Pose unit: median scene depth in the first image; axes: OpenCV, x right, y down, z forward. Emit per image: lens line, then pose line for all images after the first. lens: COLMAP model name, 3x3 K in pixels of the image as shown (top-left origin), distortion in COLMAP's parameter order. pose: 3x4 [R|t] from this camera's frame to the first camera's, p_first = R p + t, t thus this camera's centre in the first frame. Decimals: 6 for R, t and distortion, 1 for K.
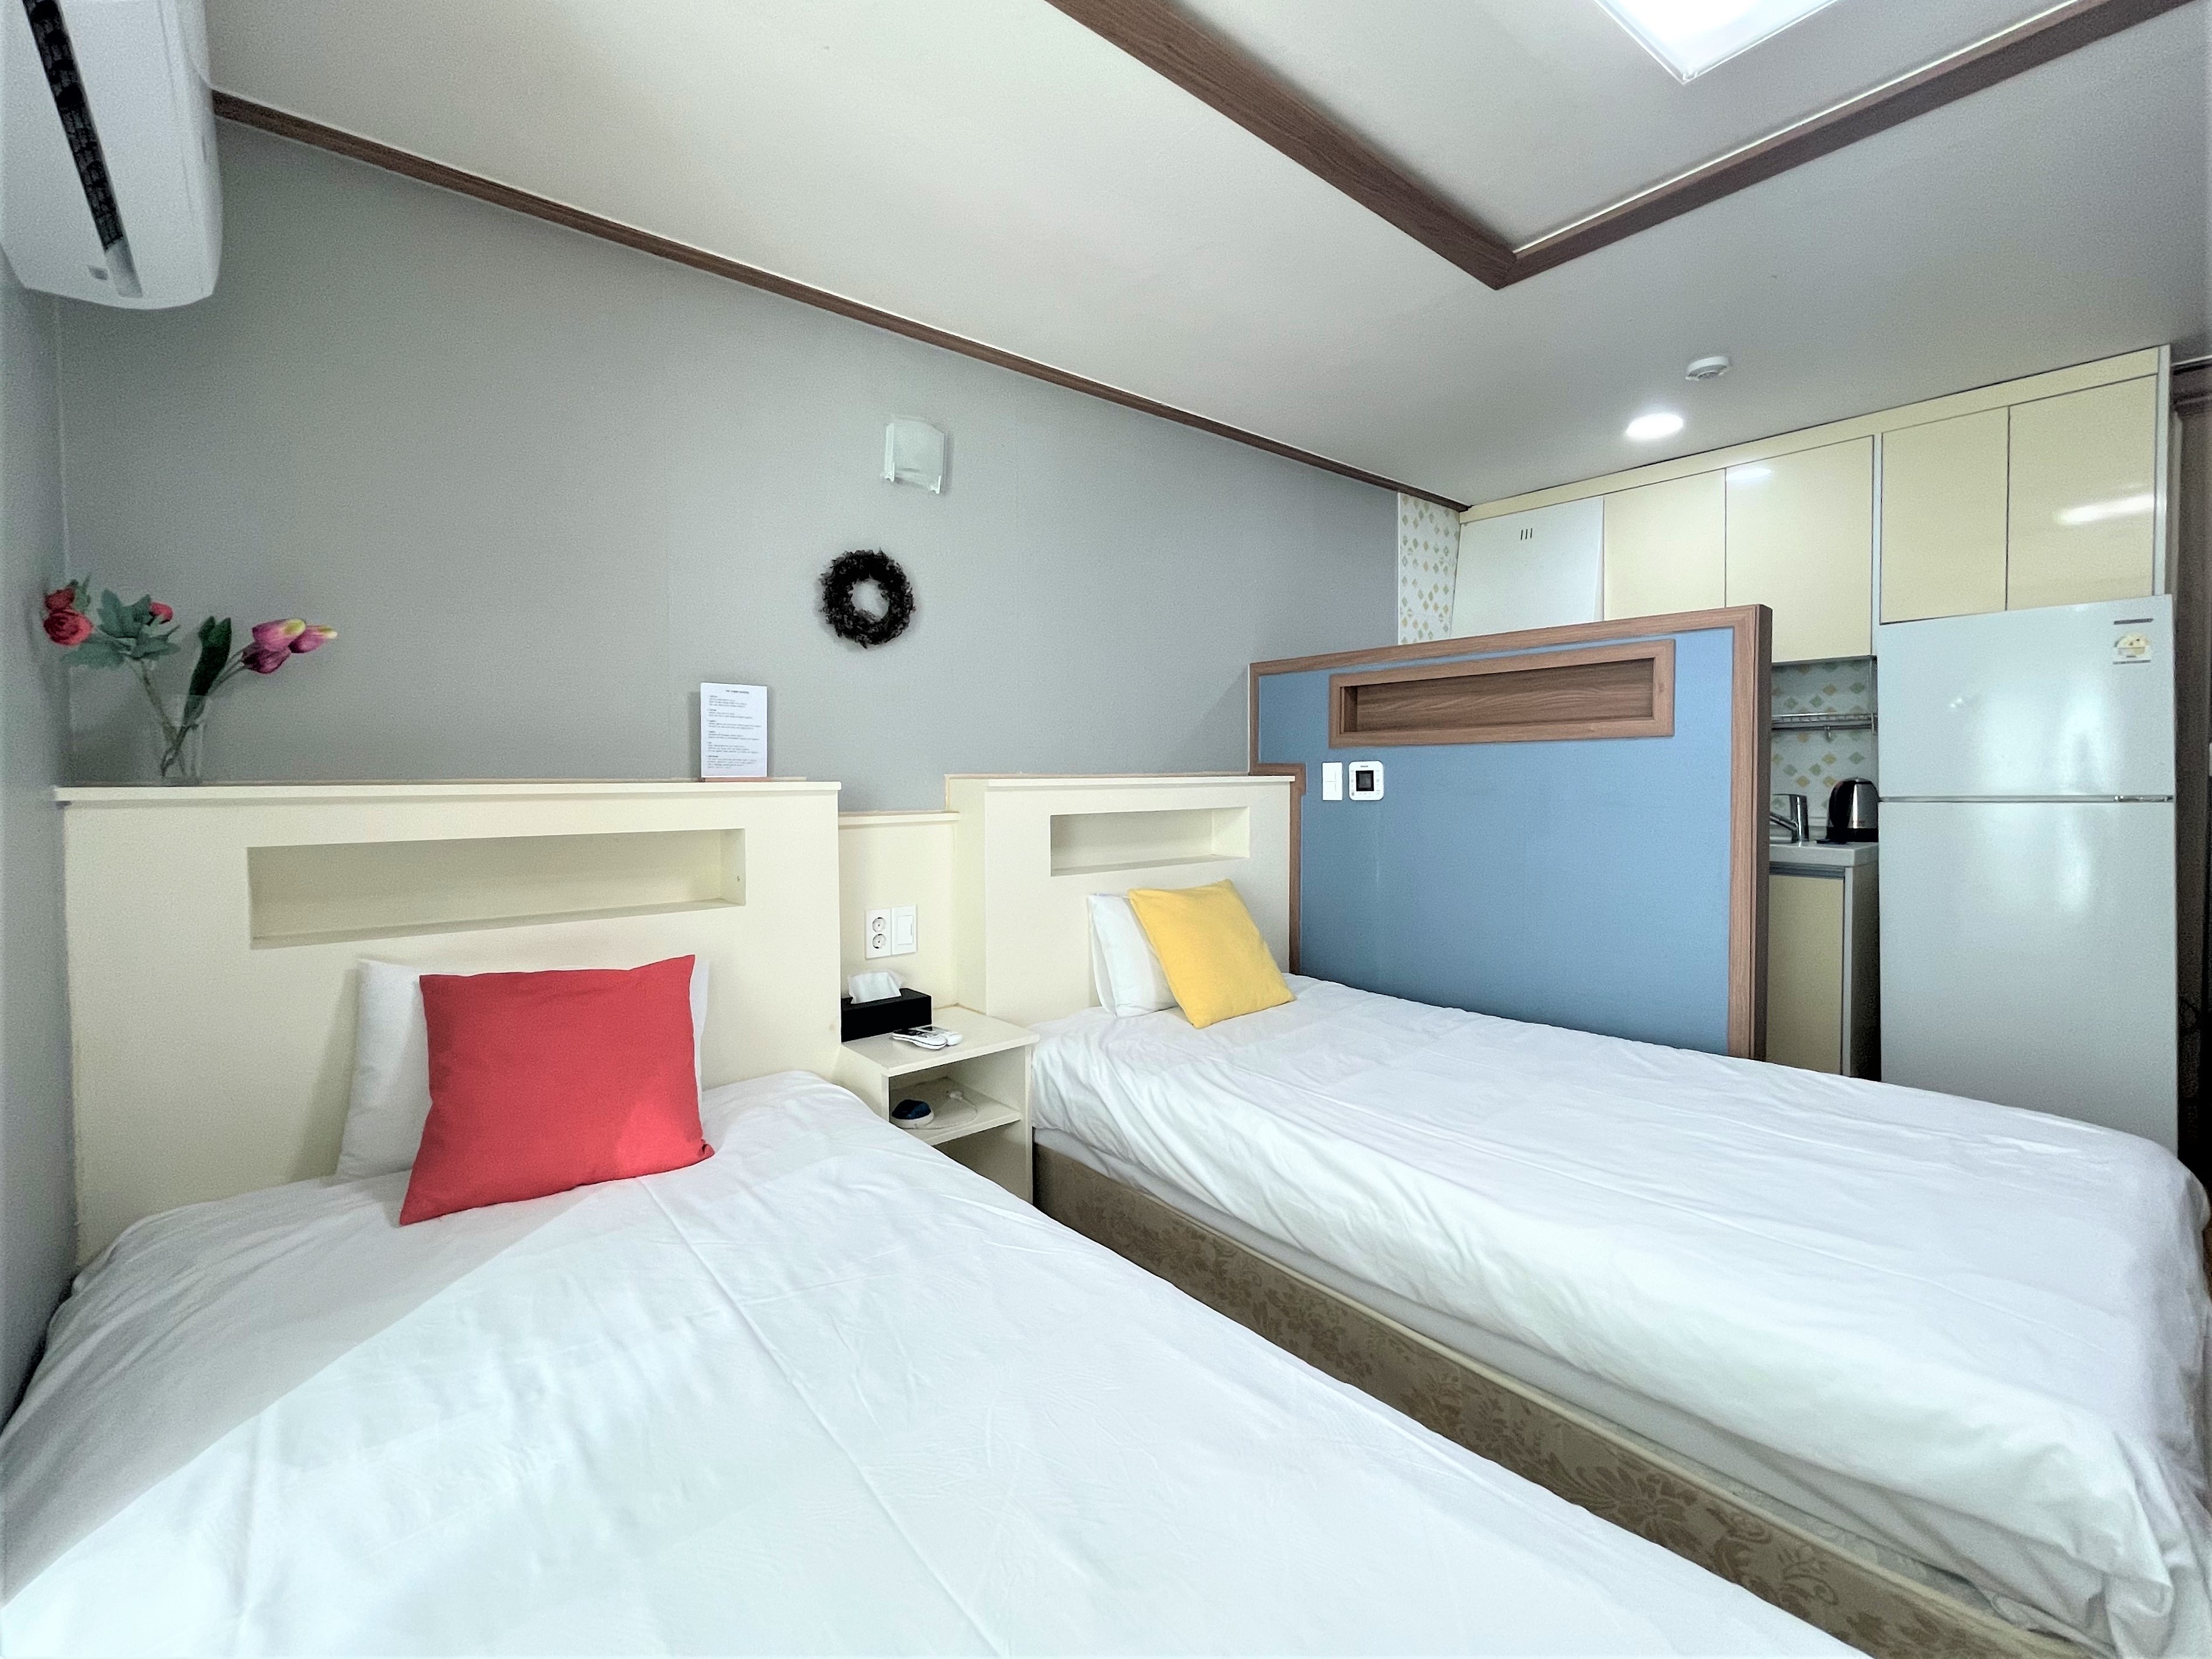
lens RADIAL K [[948.8, 0, 1088.9], [0, 948.8, 781.9], [0, 0, 1]] dist [-0.000196, -0.000360]
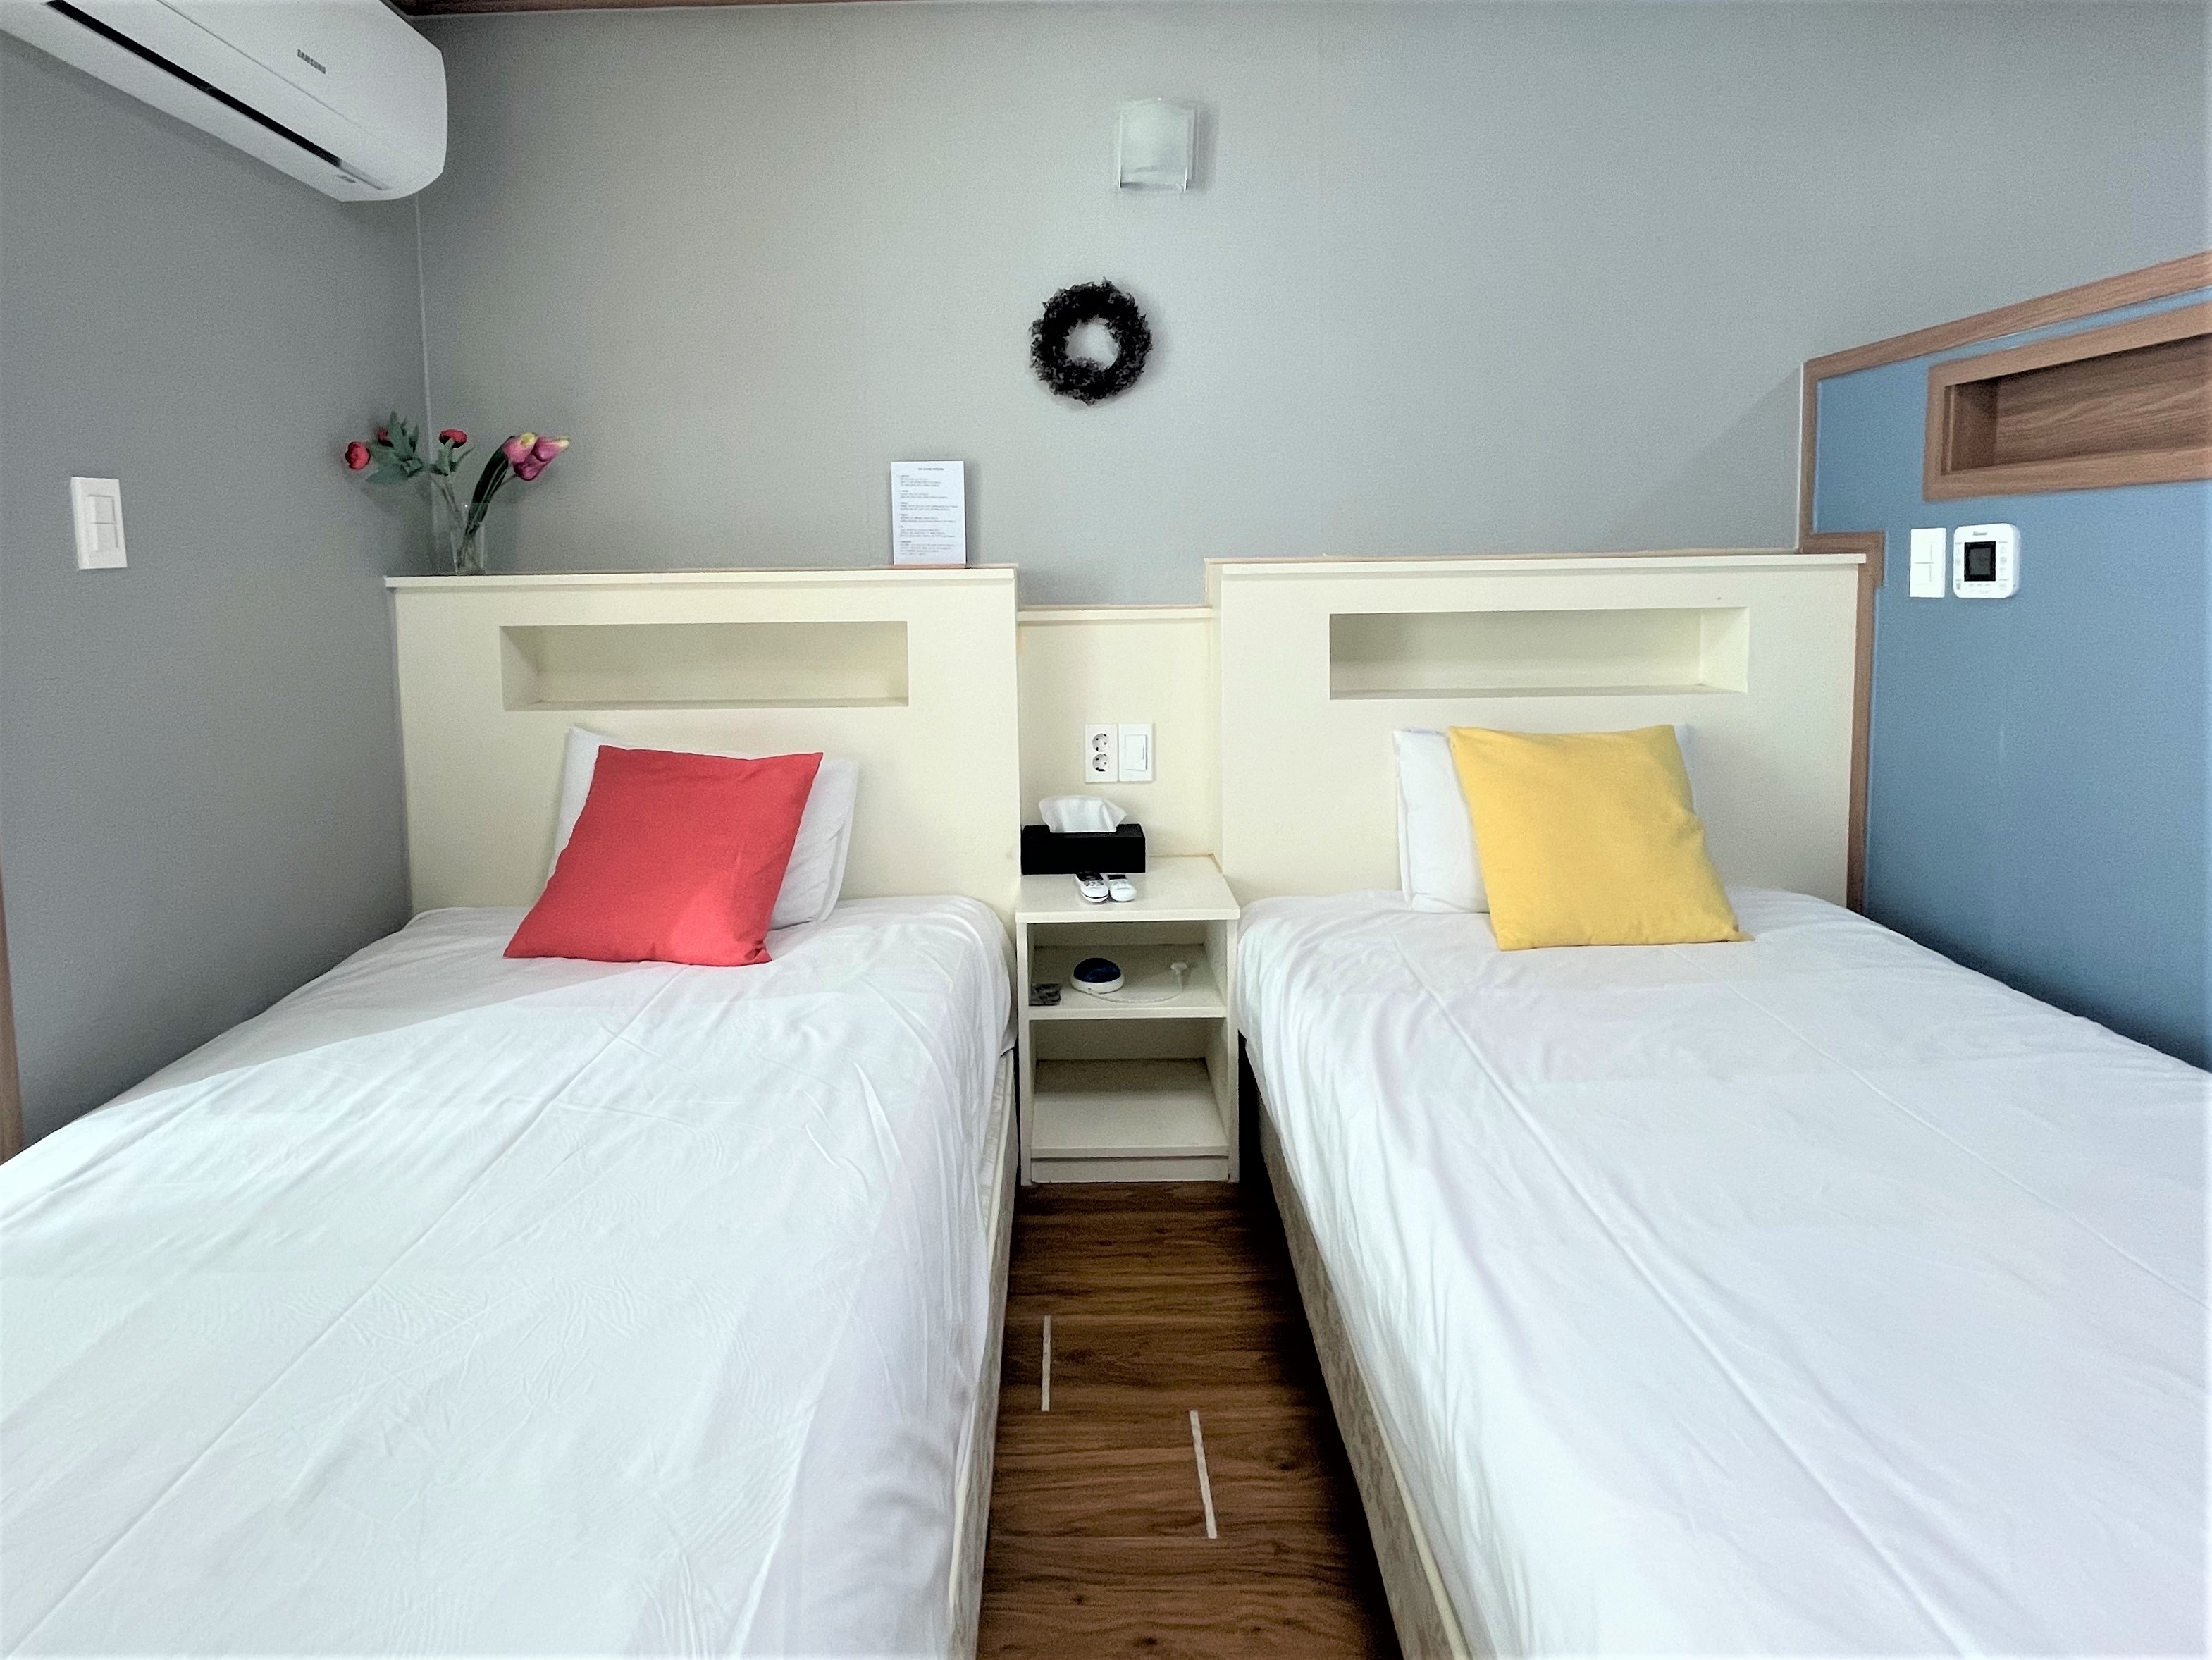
lens RADIAL K [[1133.8, 0, 1039.0], [0, 1133.8, 632.9], [0, 0, 1]] dist [-0.002755, -0.000478]
pose [[0.761351, 0.031540, -0.647572, 0.388402], [0.005879, 0.998439, 0.055541, 0.000545], [0.648313, -0.046094, 0.759977, 0.232567]]
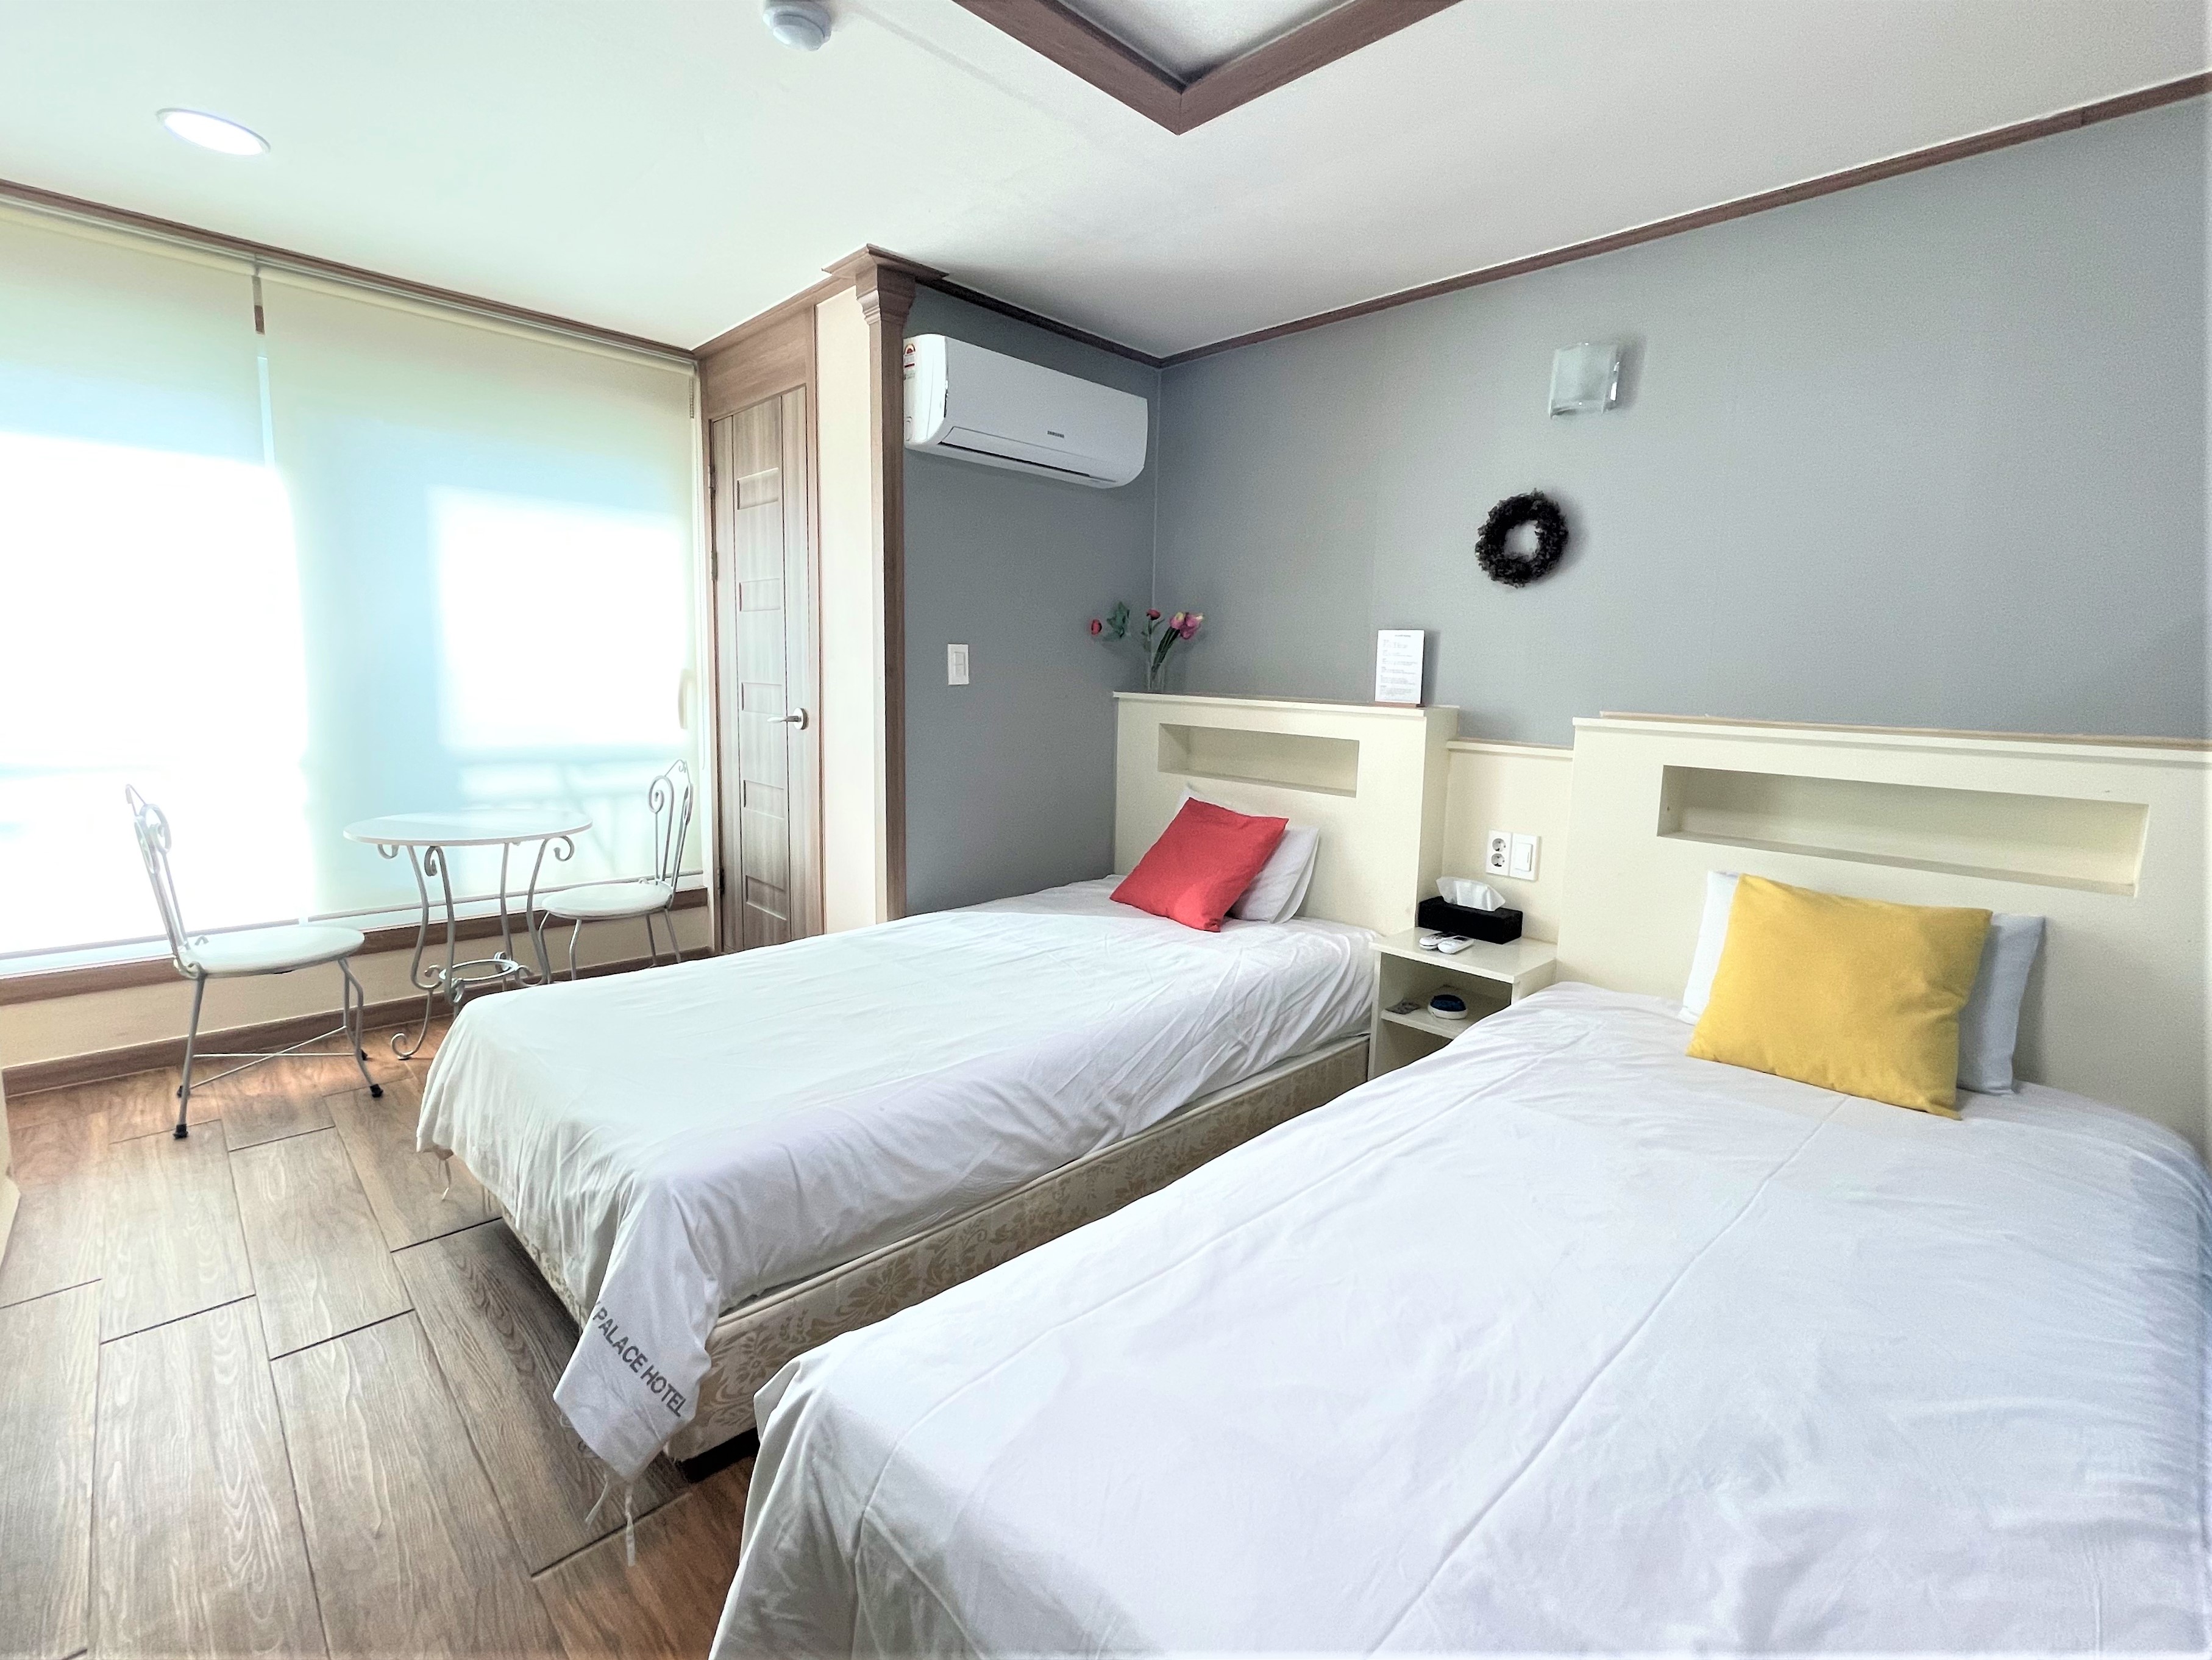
lens RADIAL K [[975.9, 0, 1163.1], [0, 975.9, 788.2], [0, 0, 1]] dist [-0.001145, -0.000162]
pose [[0.120573, 0.125842, -0.984696, 0.866311], [-0.041665, 0.991700, 0.121635, -0.036258], [0.991830, 0.026361, 0.124816, 0.497120]]
